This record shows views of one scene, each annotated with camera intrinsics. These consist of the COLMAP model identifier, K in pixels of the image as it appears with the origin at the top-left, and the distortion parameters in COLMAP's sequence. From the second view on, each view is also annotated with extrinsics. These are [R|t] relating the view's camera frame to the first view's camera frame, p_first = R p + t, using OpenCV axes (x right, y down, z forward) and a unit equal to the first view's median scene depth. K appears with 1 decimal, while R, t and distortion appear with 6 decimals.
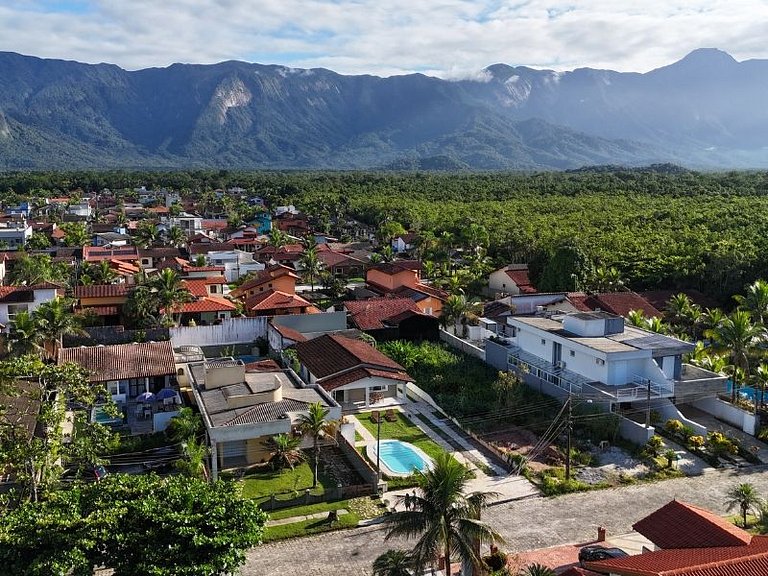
lens RADIAL K [[768.4, 0, 384.0], [0, 768.4, 288.0], [0, 0, 1]] dist [0.038670, -0.001597]
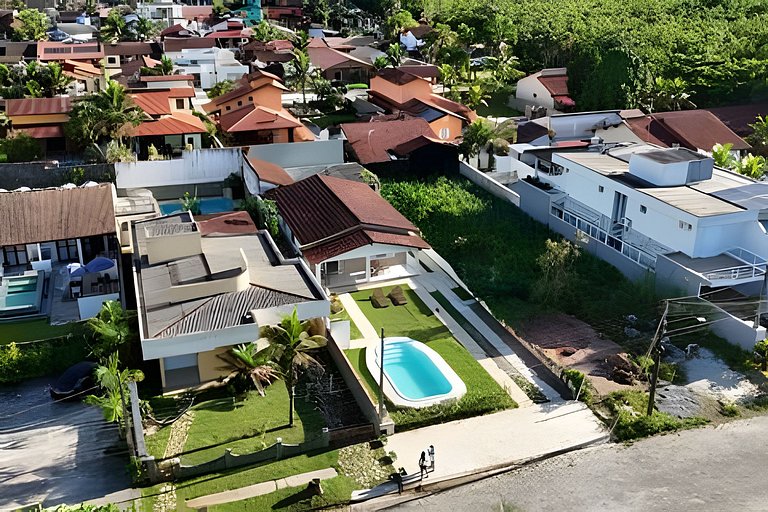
lens RADIAL K [[784.5, 0, 384.0], [0, 784.5, 256.0], [0, 0, 1]] dist [0.052750, -0.030229]
pose [[0.999962, 0.003719, -0.007853, 0.000238], [-0.001903, 0.975592, 0.219585, -0.035537], [0.008478, -0.219562, 0.975562, 0.224139]]
